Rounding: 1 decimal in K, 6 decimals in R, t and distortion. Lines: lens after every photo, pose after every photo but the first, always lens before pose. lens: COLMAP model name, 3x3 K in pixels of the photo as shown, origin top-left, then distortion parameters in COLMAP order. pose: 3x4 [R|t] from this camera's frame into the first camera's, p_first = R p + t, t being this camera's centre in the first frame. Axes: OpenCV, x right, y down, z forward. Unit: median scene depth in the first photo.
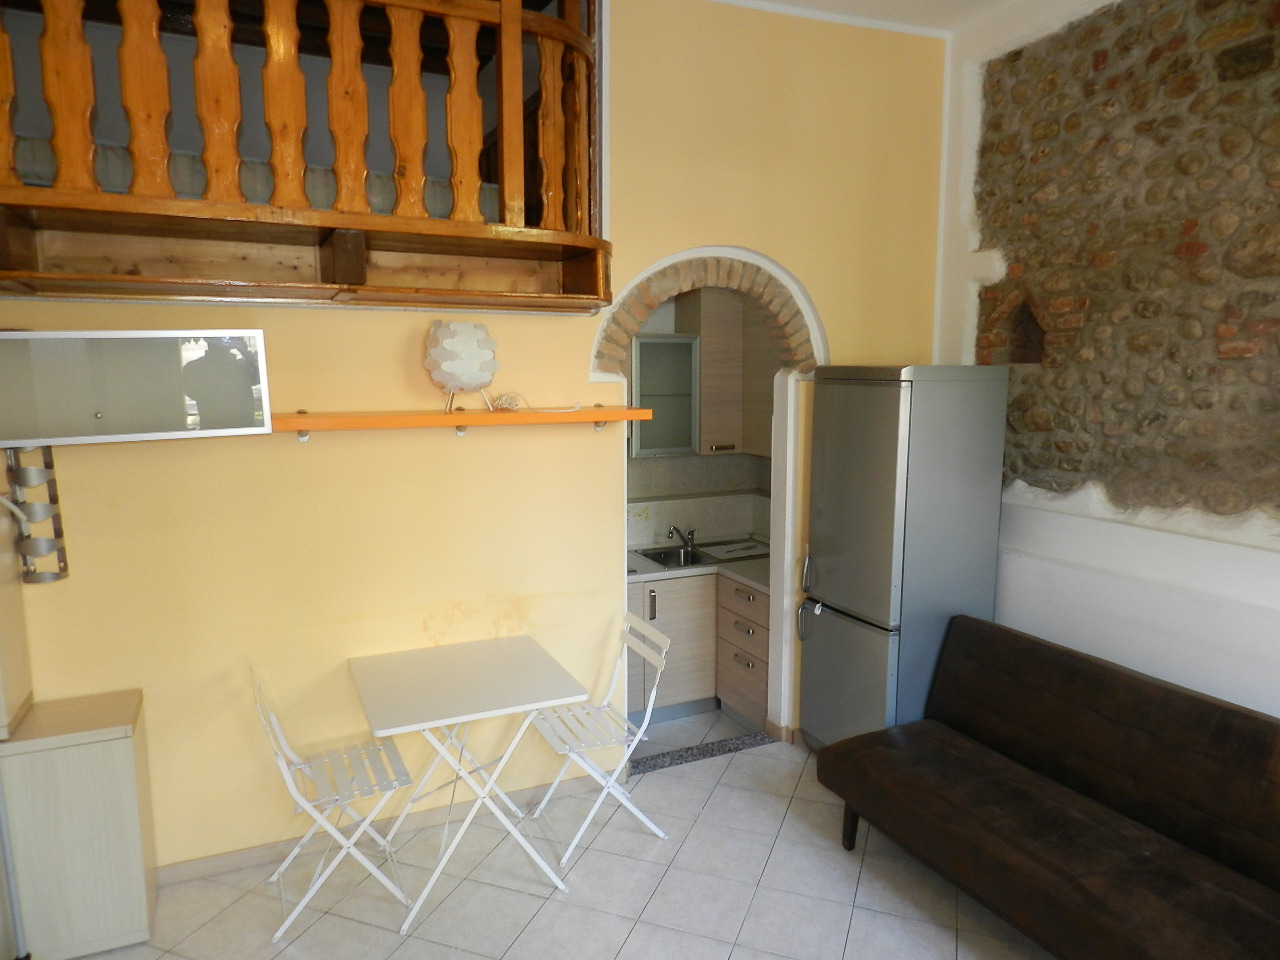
lens RADIAL K [[848.7, 0, 640.0], [0, 848.7, 480.0], [0, 0, 1]] dist [-0.006450, -0.001933]
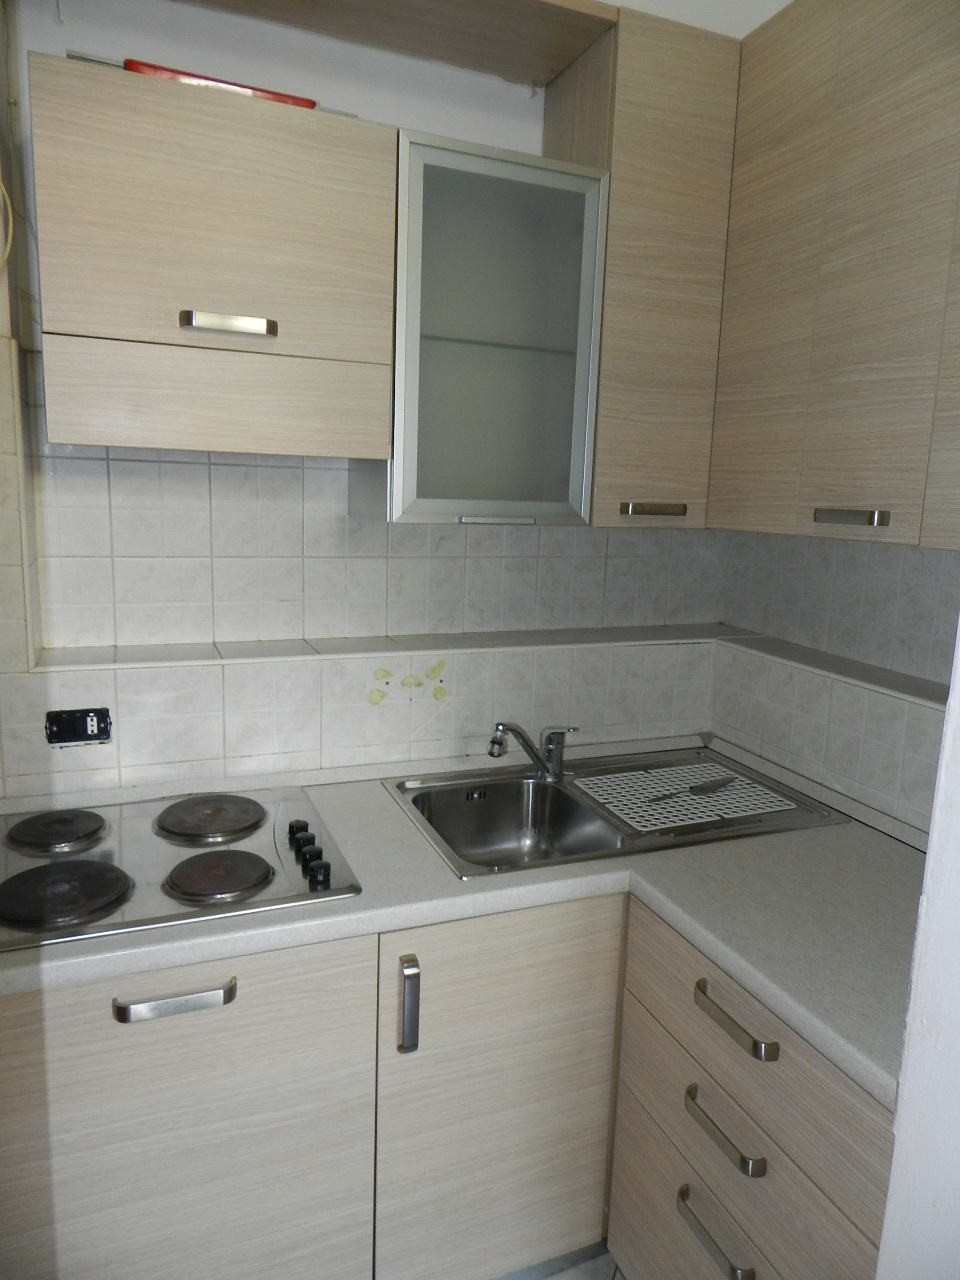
lens RADIAL K [[848.7, 0, 480.0], [0, 848.7, 640.0], [0, 0, 1]] dist [-0.006450, -0.001933]
pose [[0.997870, 0.047282, -0.044935, 0.053633], [-0.045077, 0.997788, 0.048867, 0.004153], [0.047146, -0.046737, 0.997794, 0.808525]]
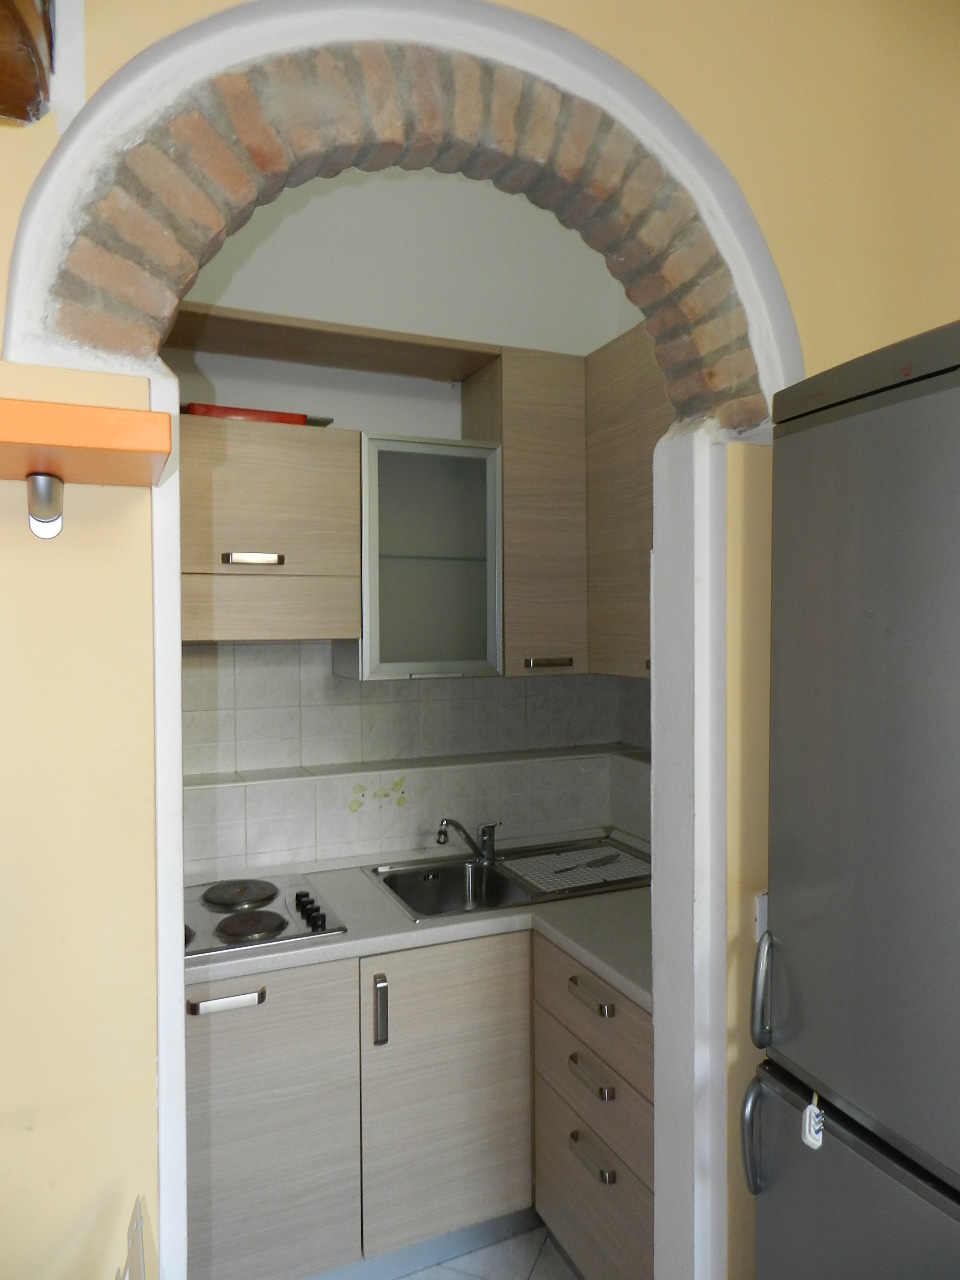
lens RADIAL K [[848.7, 0, 480.0], [0, 848.7, 640.0], [0, 0, 1]] dist [-0.006450, -0.001933]
pose [[0.999630, -0.002223, -0.027121, 0.088949], [-0.000808, 0.993796, -0.111220, 0.007192], [0.027200, 0.111201, 0.993426, 0.621870]]
